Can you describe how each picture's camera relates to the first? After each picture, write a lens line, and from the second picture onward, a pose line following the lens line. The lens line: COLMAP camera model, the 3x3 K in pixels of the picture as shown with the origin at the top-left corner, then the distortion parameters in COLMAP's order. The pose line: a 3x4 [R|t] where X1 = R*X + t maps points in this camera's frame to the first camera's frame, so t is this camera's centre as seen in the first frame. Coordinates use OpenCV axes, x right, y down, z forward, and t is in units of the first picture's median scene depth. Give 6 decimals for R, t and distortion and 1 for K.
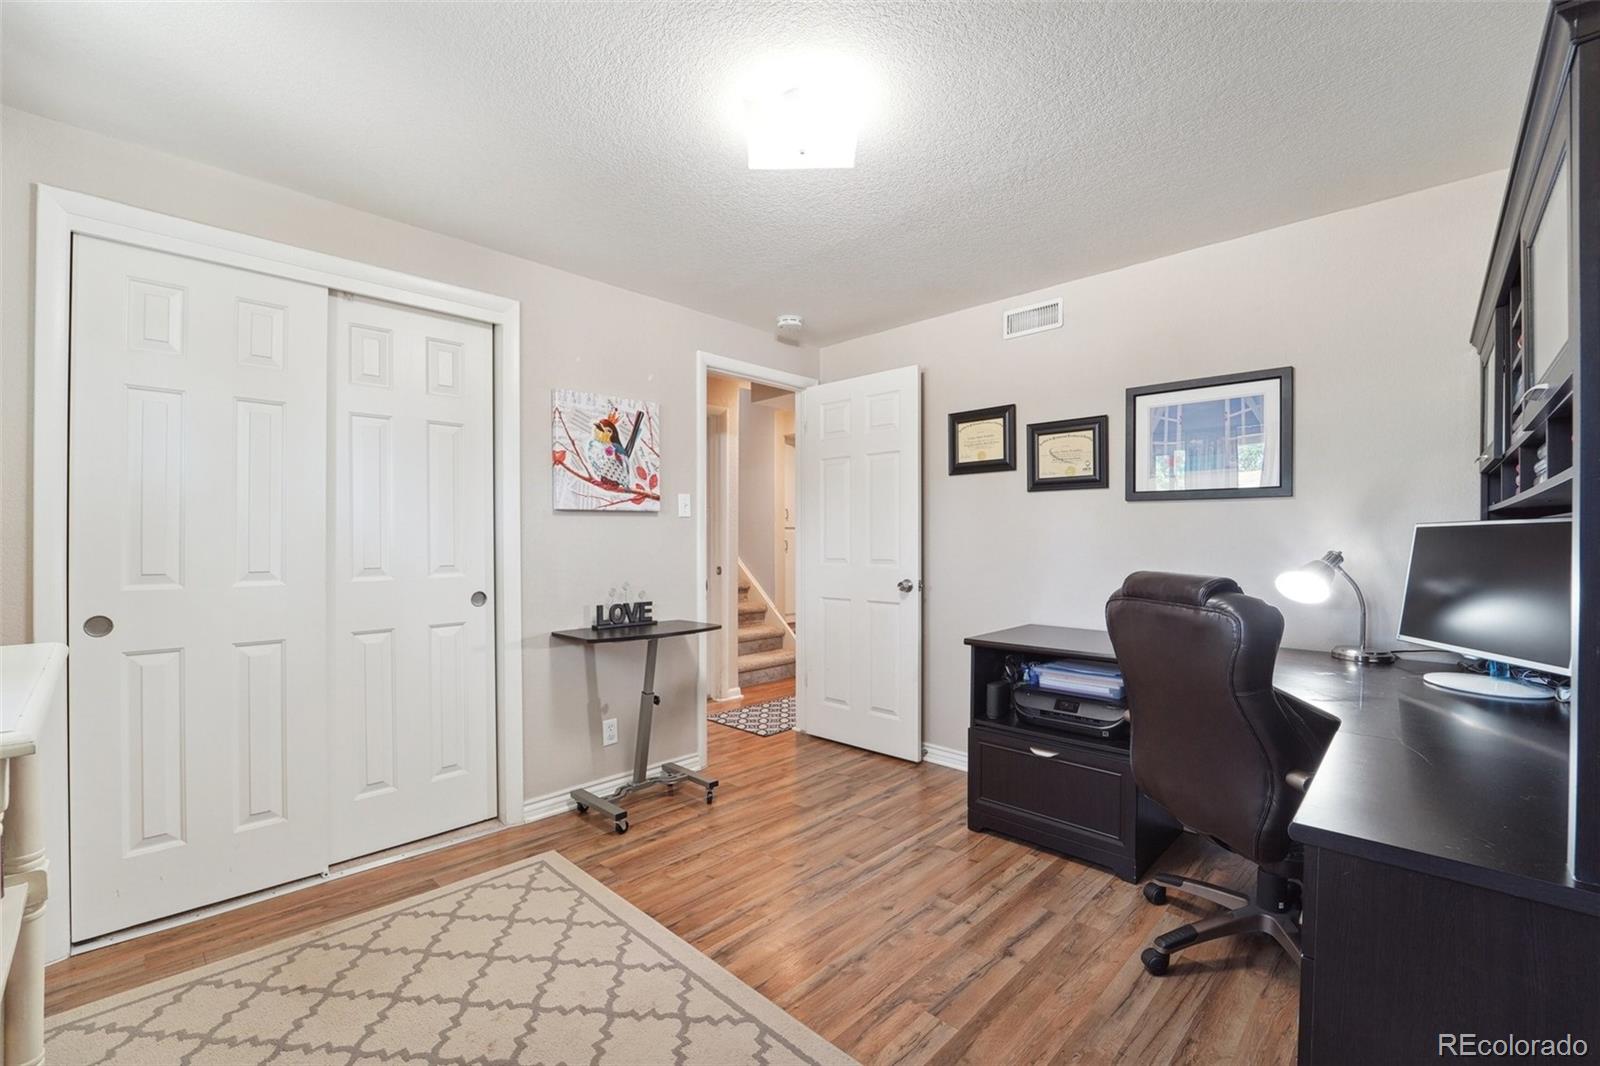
lens RADIAL K [[677.2, 0, 799.9], [0, 677.2, 538.0], [0, 0, 1]] dist [-0.000579, -0.007252]
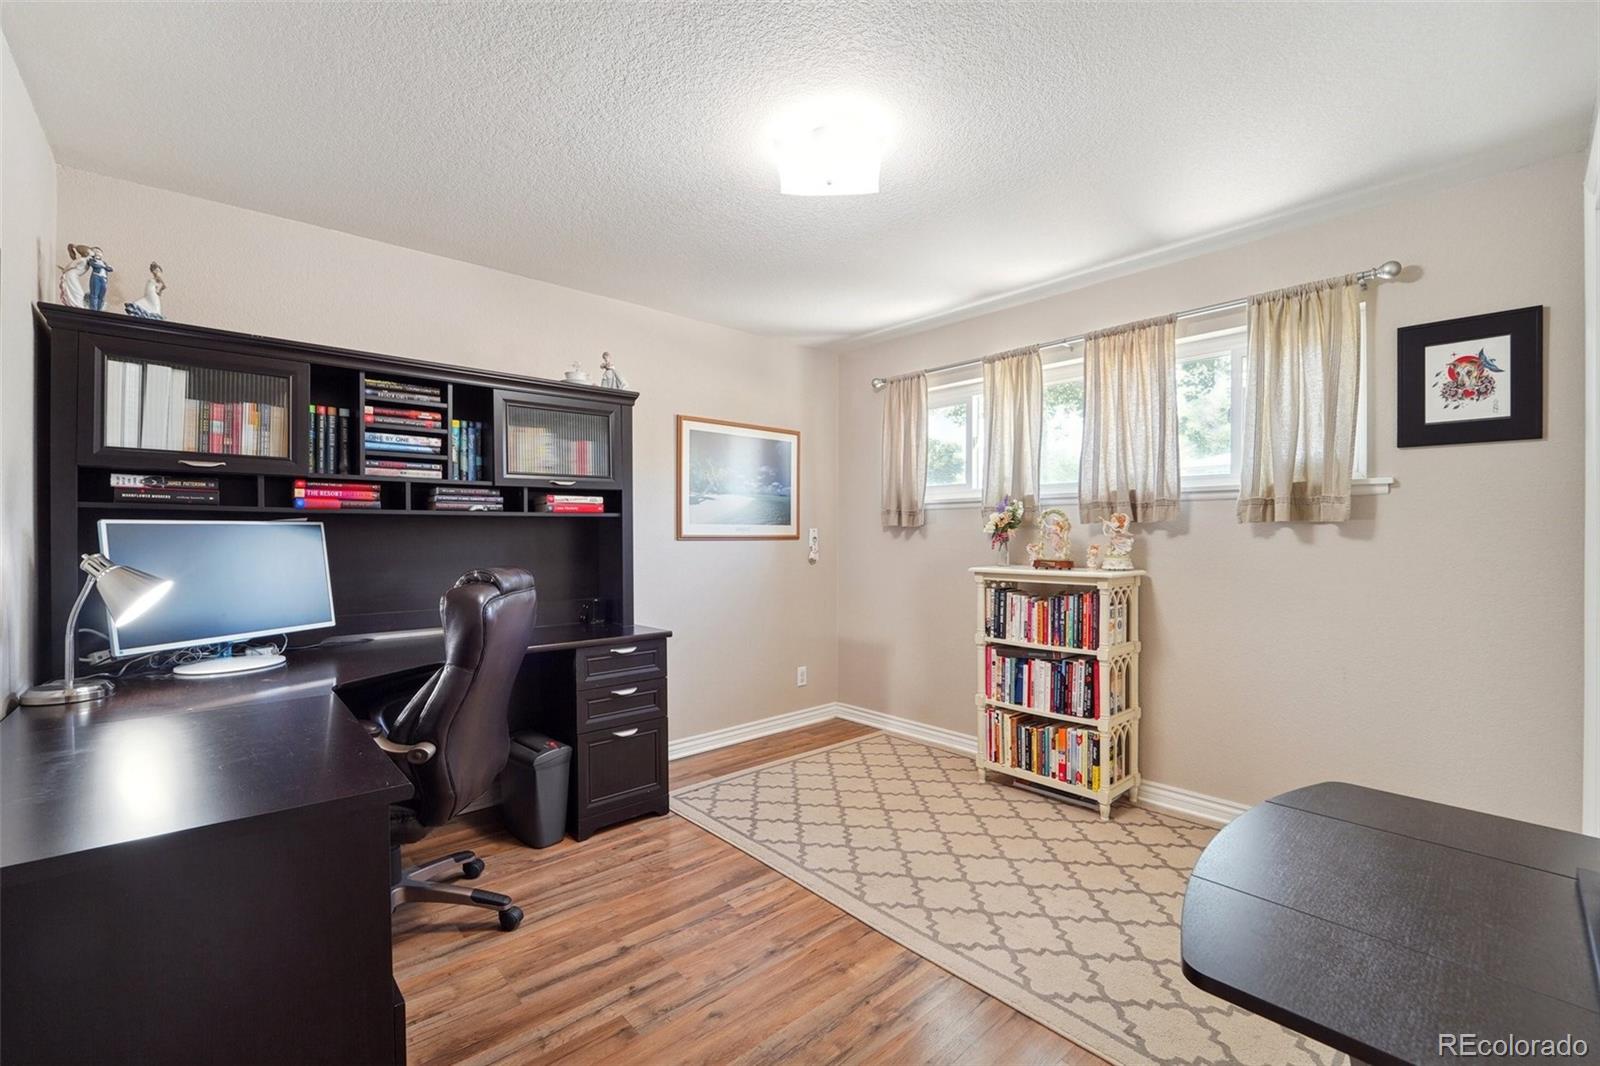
lens RADIAL K [[702.9, 0, 801.2], [0, 702.9, 535.6], [0, 0, 1]] dist [-0.042829, -0.002228]
pose [[-0.997956, 0.000280, 0.063898, -0.017680], [-0.000012, 0.999990, -0.004572, 0.006396], [-0.063898, -0.004564, -0.997946, 1.876857]]
